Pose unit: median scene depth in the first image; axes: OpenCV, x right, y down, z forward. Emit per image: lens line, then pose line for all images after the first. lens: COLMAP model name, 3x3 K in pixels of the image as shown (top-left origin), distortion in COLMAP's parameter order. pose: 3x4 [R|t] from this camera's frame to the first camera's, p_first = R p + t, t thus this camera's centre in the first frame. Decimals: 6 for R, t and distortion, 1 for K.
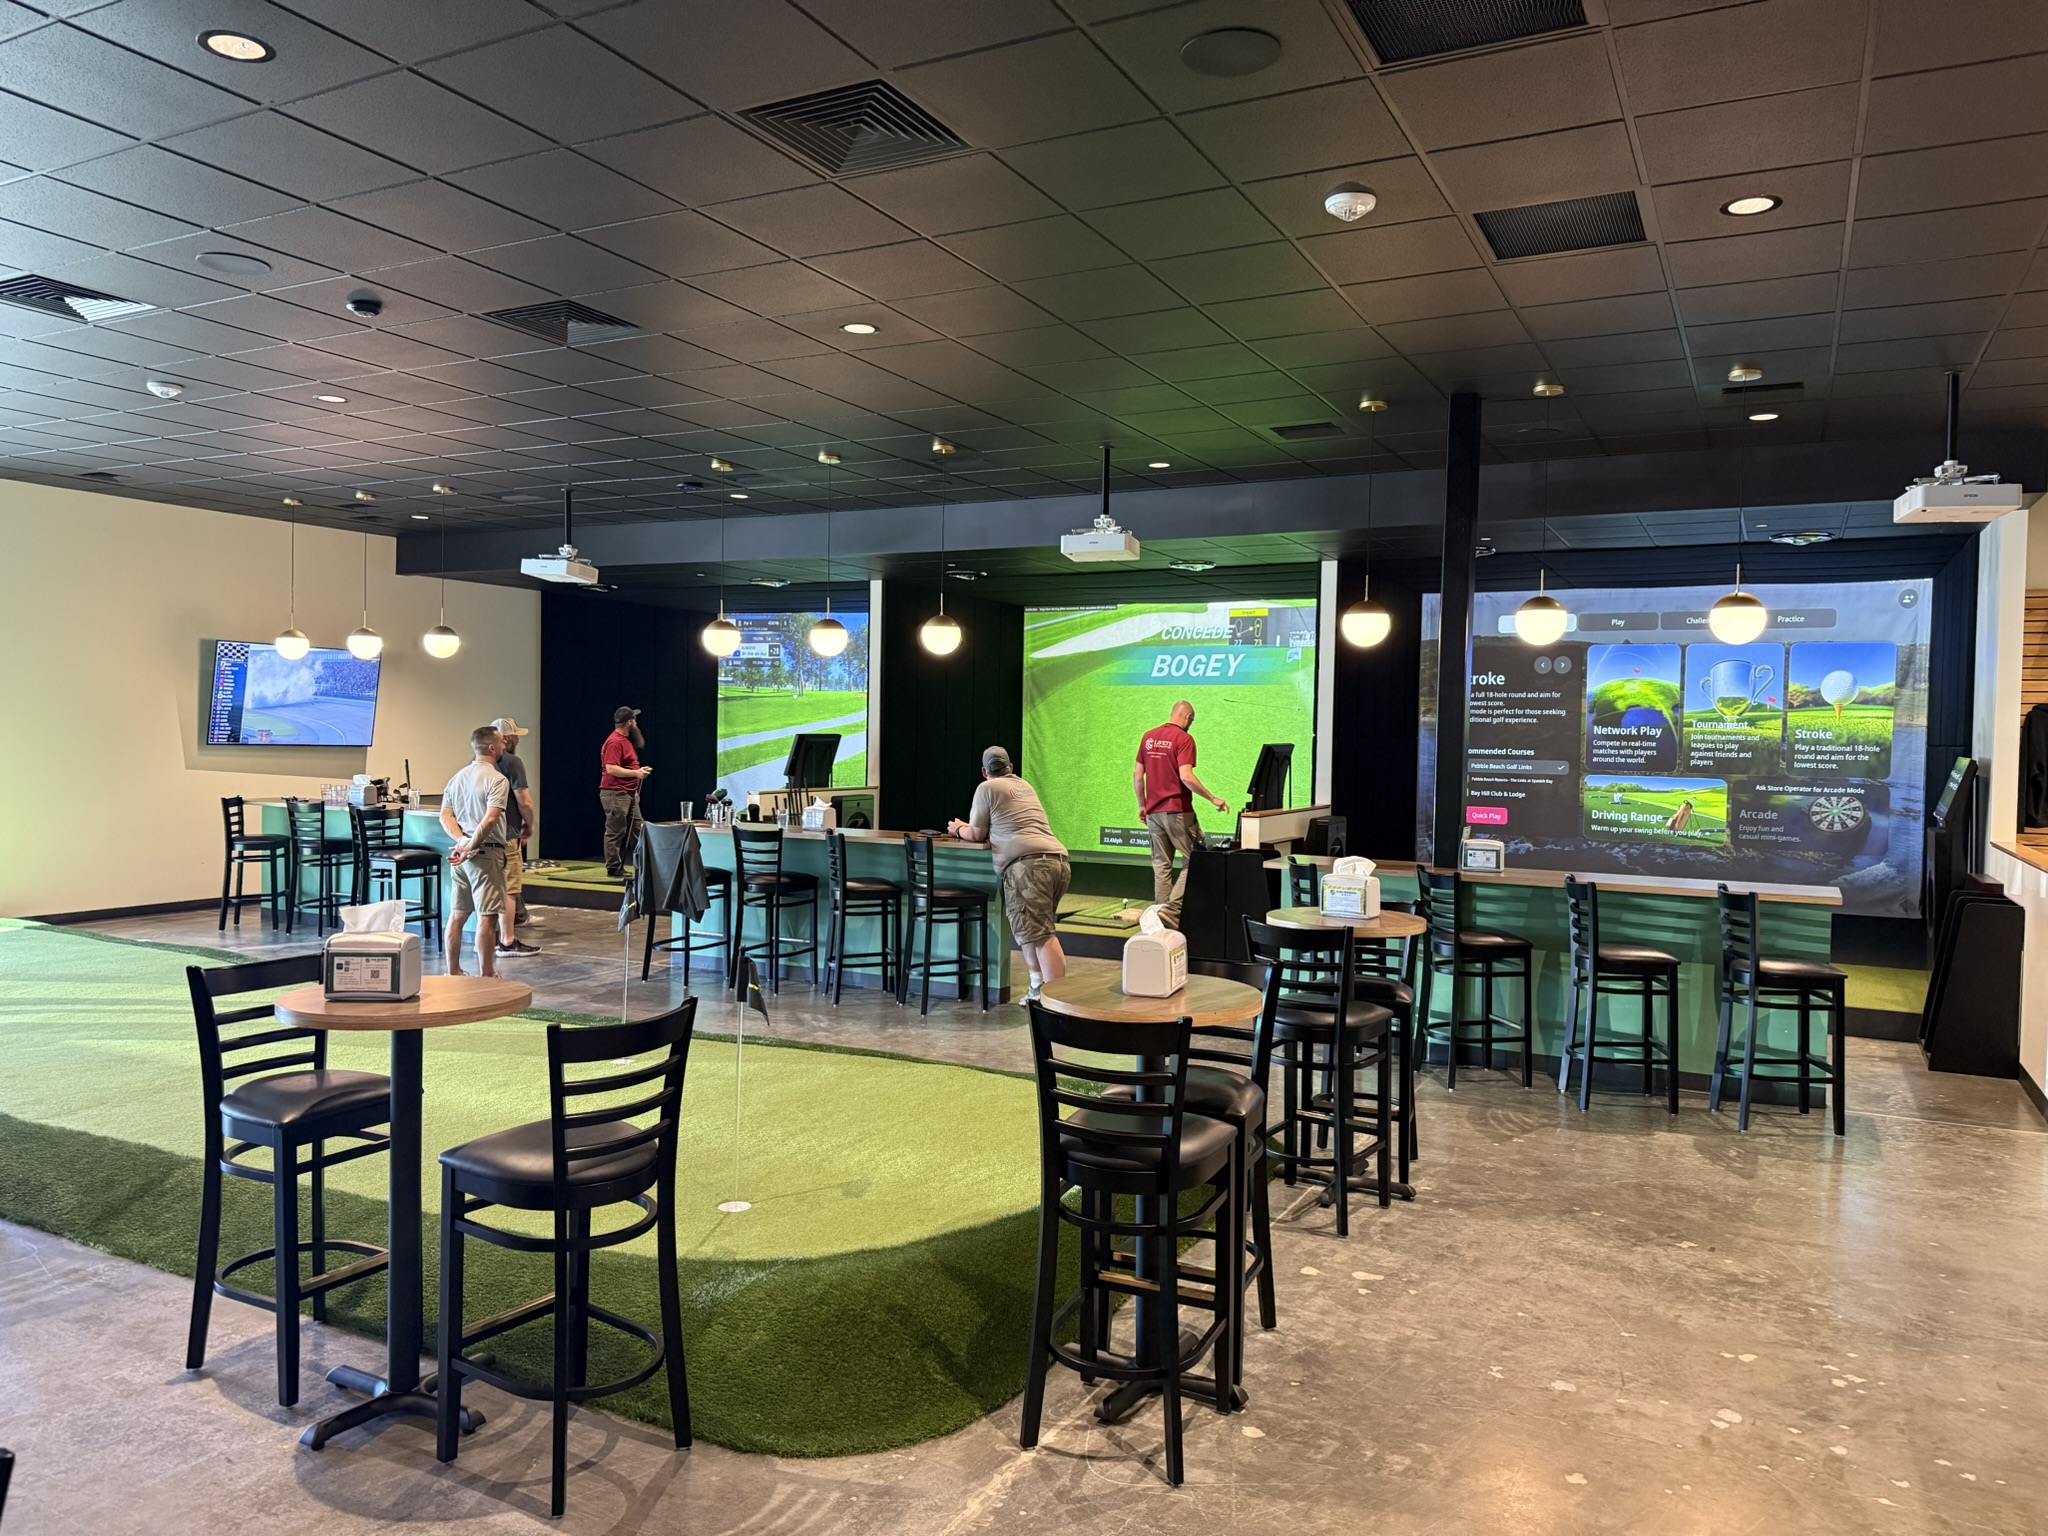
lens RADIAL K [[1415.9, 0, 1018.1], [0, 1415.9, 765.4], [0, 0, 1]] dist [0.029442, -0.027416]
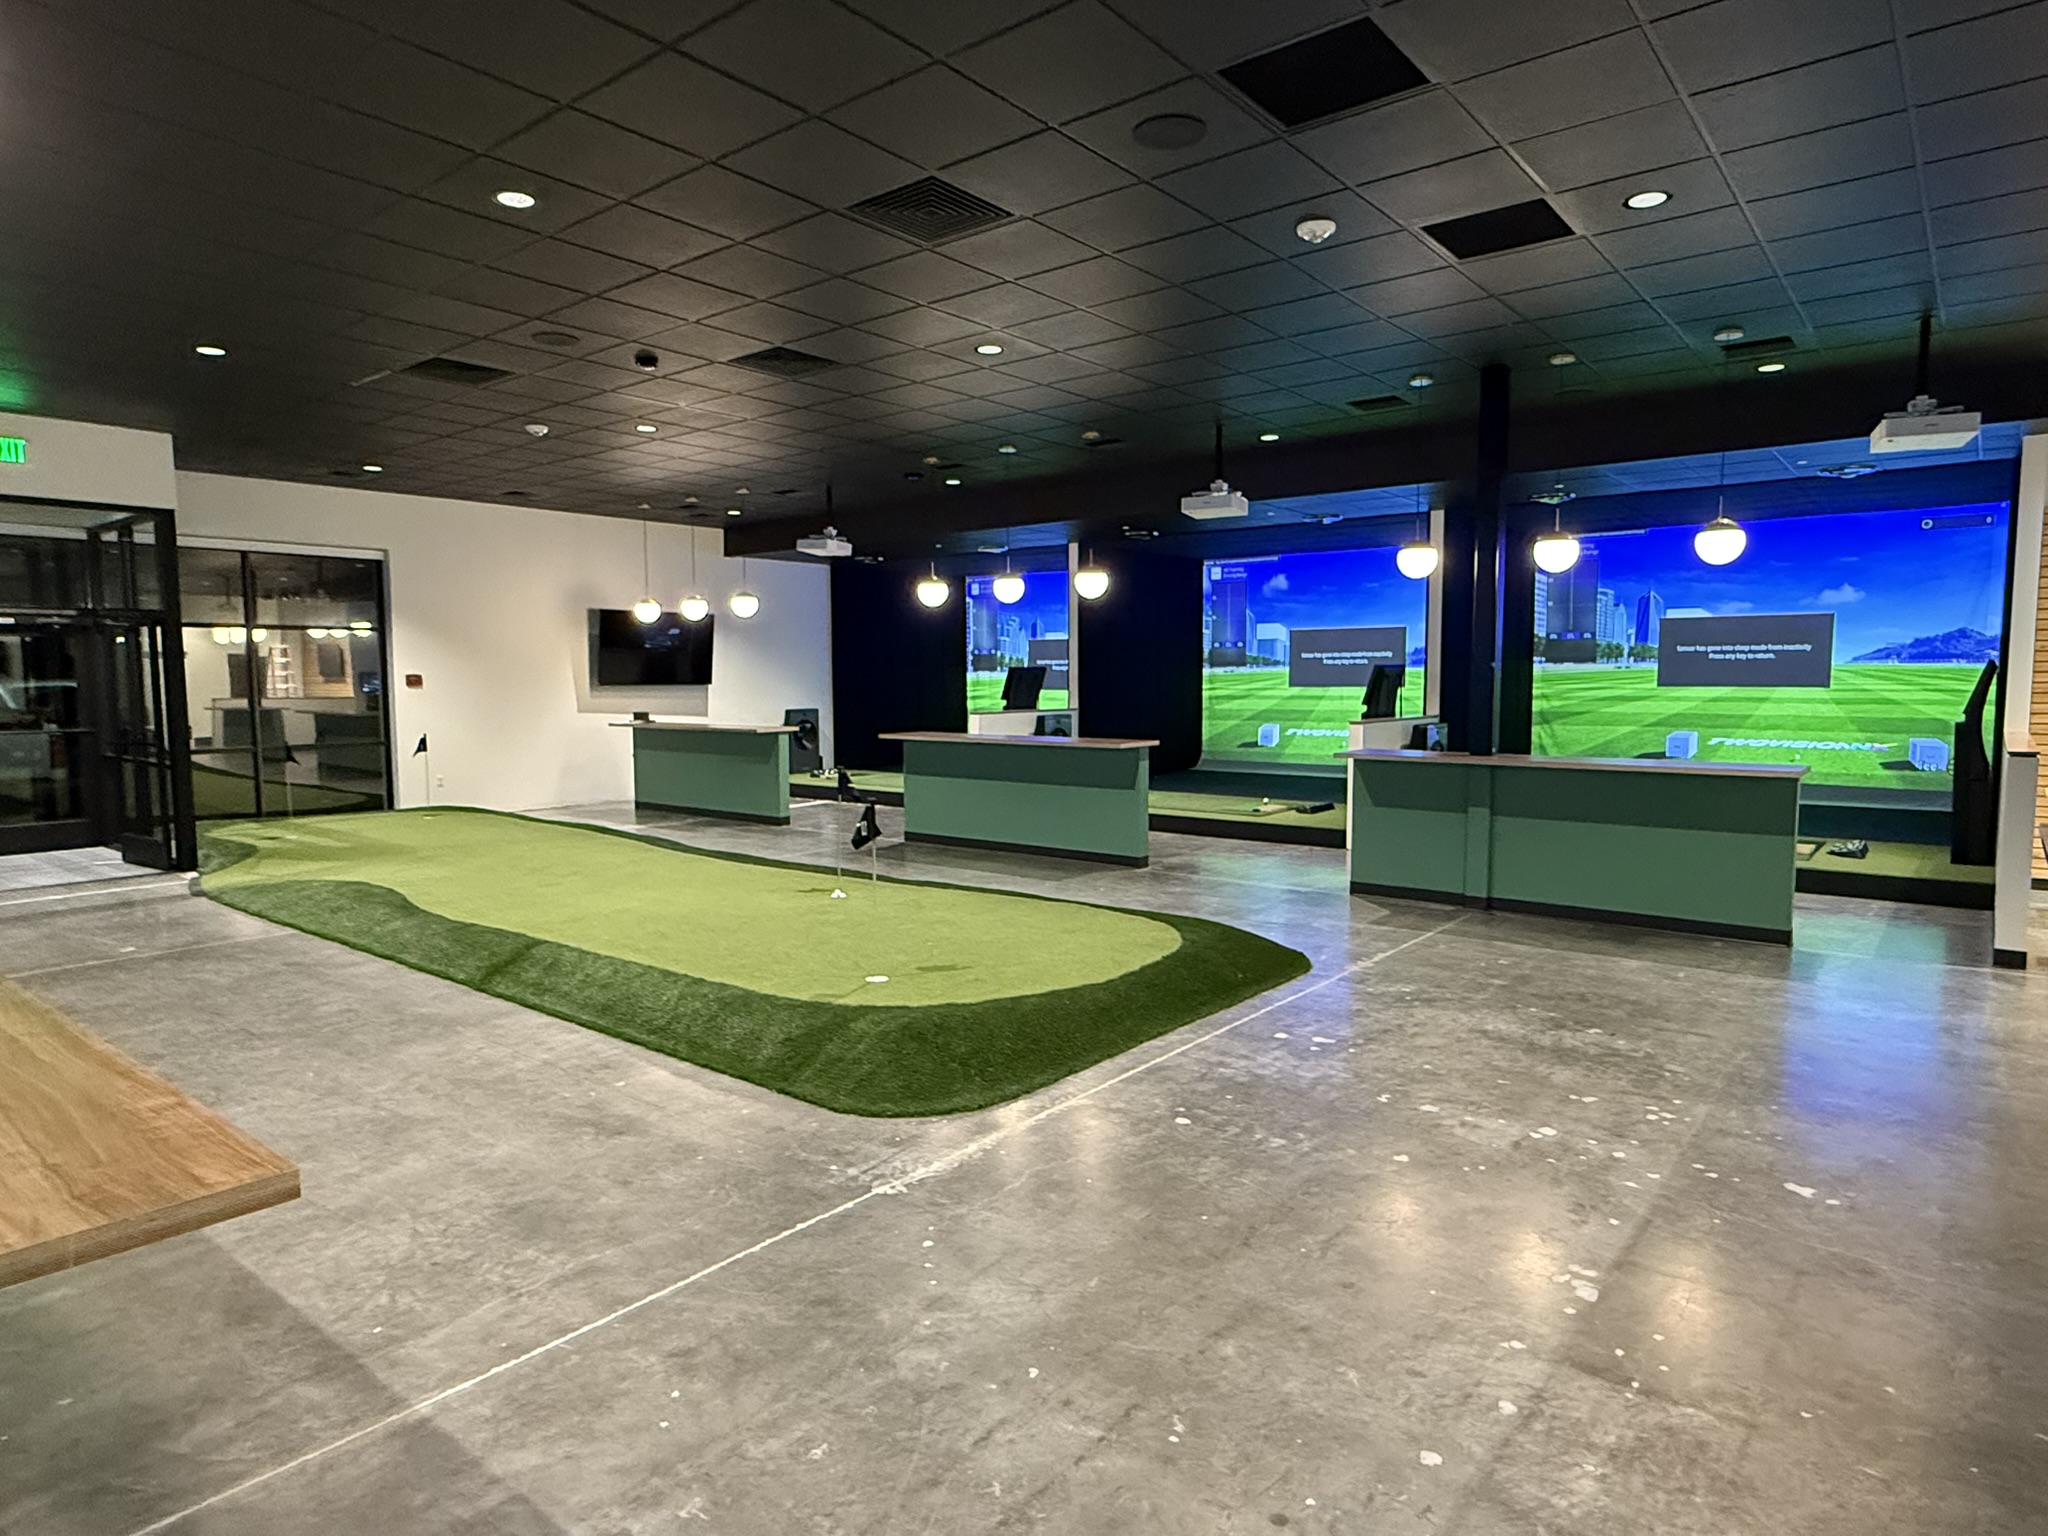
lens RADIAL K [[1169.2, 0, 1029.3], [0, 1169.2, 765.5], [0, 0, 1]] dist [-0.001433, 0.001220]
pose [[0.981219, -0.007391, -0.192757, 0.178087], [0.017789, 0.998475, 0.052265, 0.033791], [0.192077, -0.054712, 0.979854, -0.120582]]
